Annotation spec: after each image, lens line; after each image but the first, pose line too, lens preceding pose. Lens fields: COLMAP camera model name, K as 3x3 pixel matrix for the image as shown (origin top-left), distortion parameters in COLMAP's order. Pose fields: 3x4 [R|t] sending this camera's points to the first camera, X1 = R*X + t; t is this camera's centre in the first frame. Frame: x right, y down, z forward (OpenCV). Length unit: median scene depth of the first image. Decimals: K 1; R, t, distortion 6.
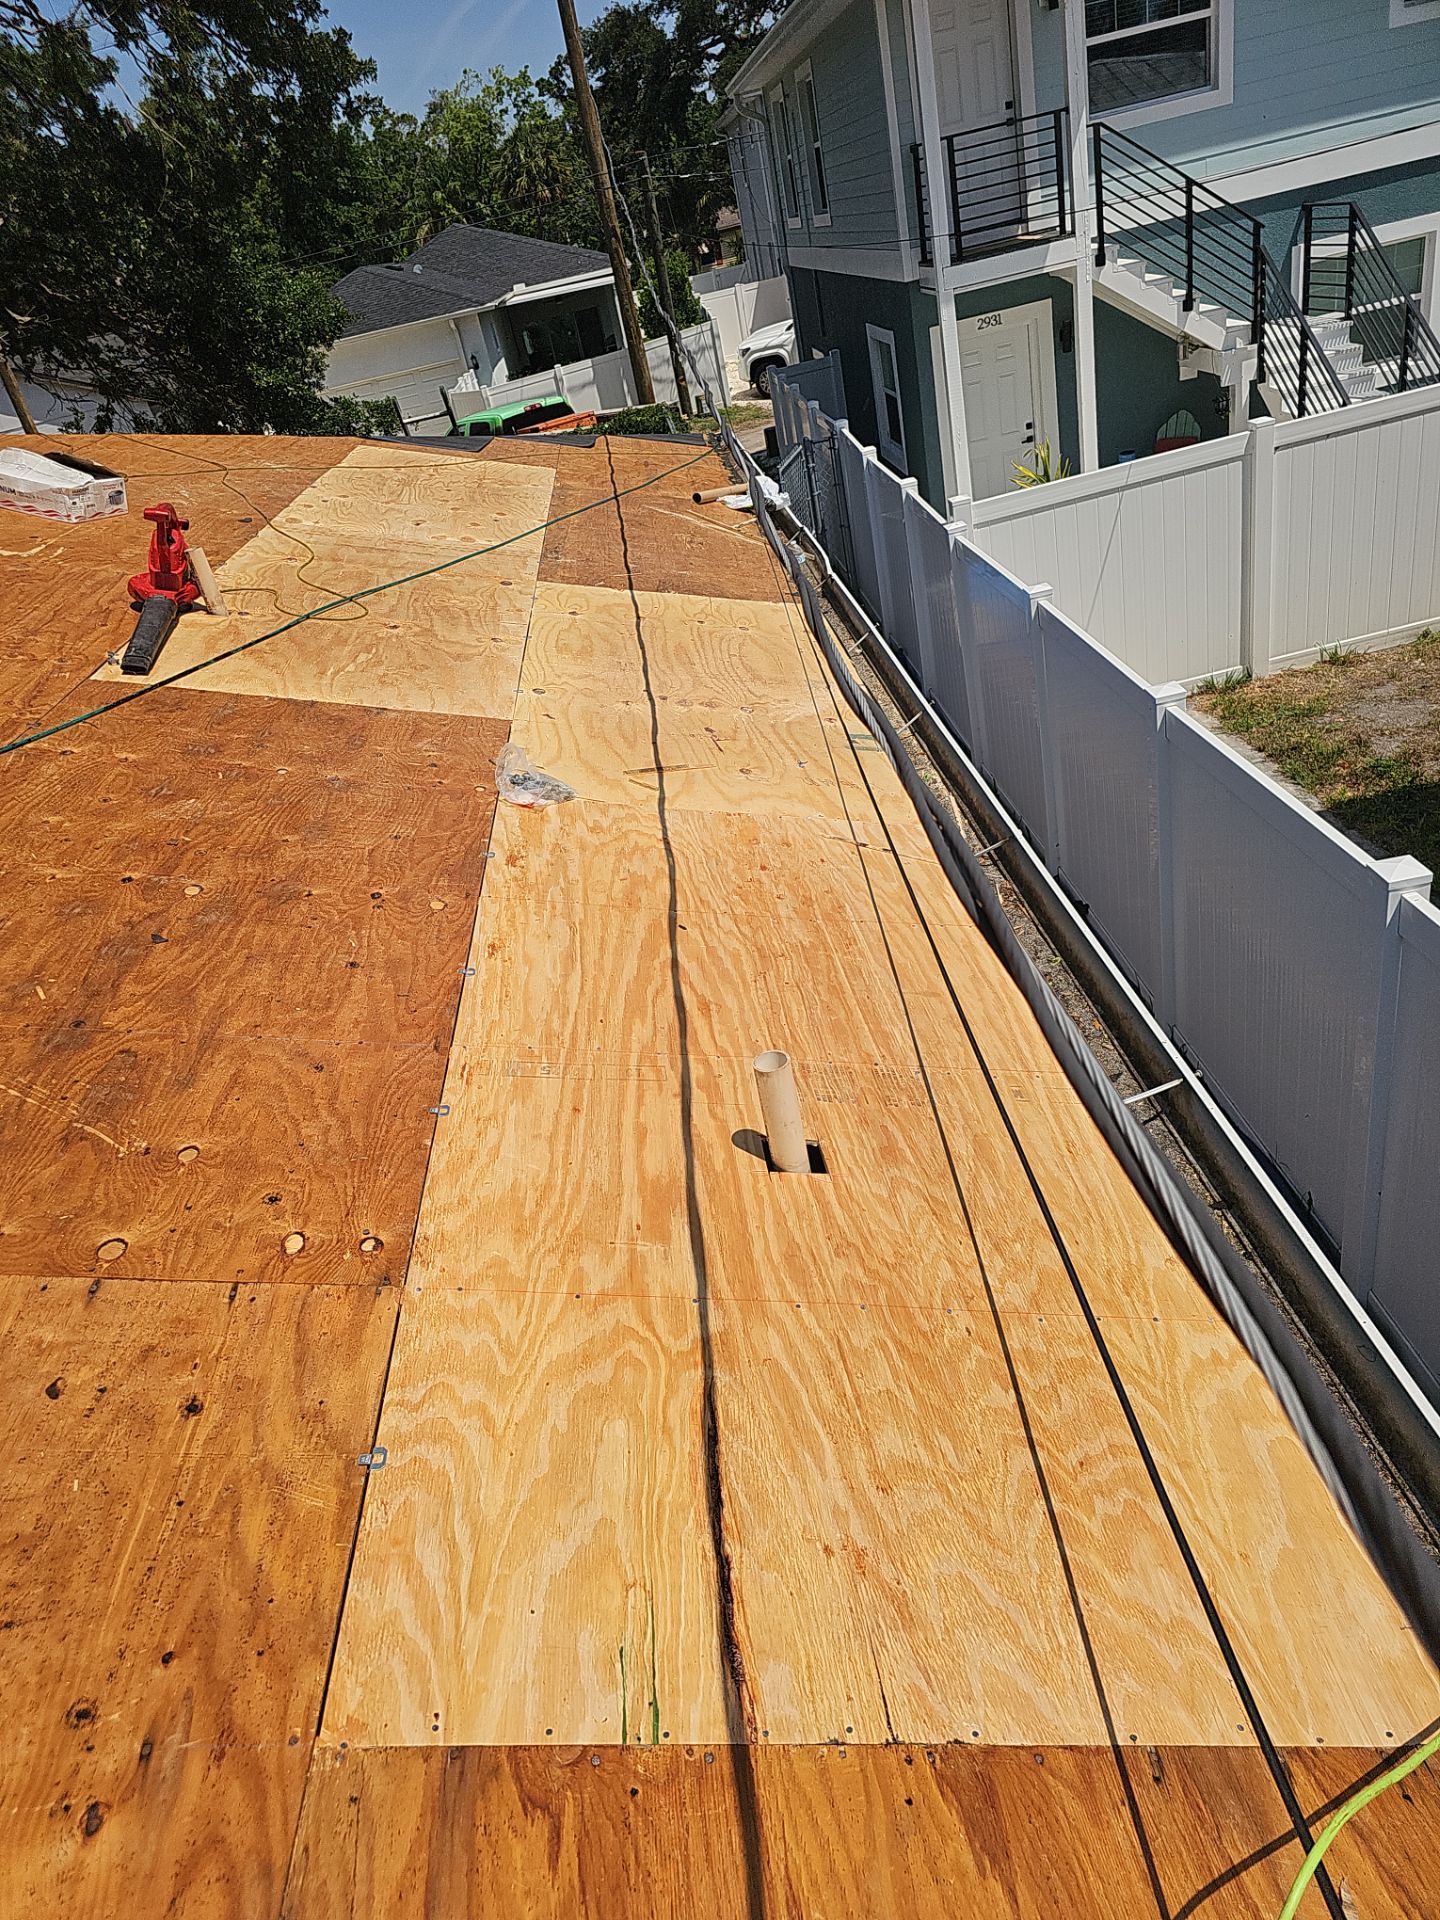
lens RADIAL K [[1267.8, 0, 709.1], [0, 1267.8, 956.4], [0, 0, 1]] dist [0.041138, -0.037646]
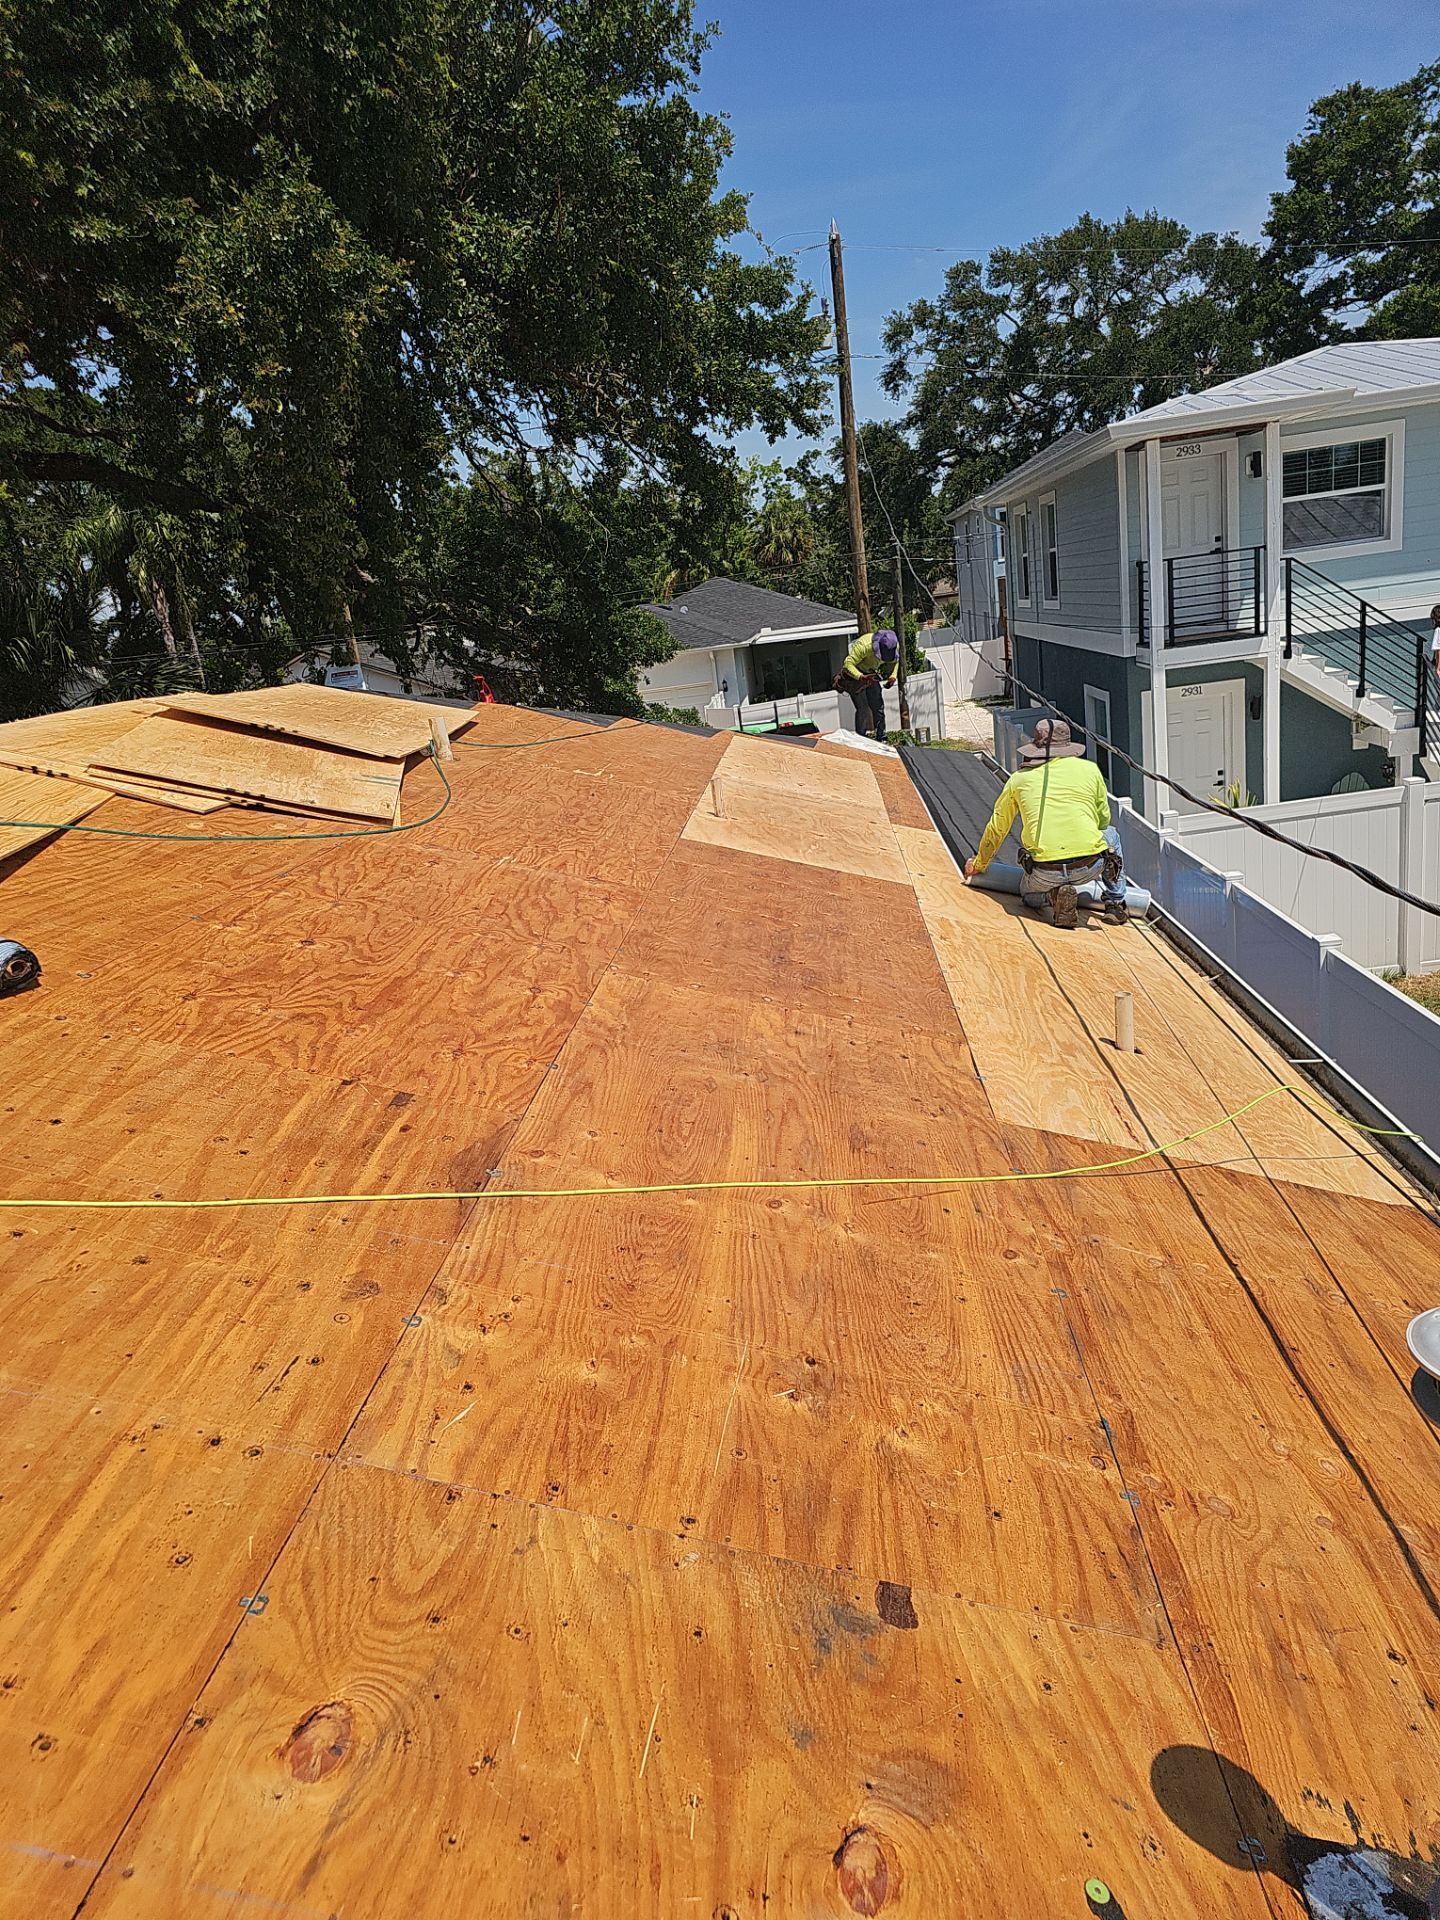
lens RADIAL K [[1267.8, 0, 709.1], [0, 1267.8, 956.4], [0, 0, 1]] dist [0.041138, -0.037646]
pose [[0.985687, 0.112237, -0.125794, -0.051782], [-0.138197, 0.965294, -0.221606, 0.081522], [0.096556, 0.235818, 0.966988, -0.162716]]
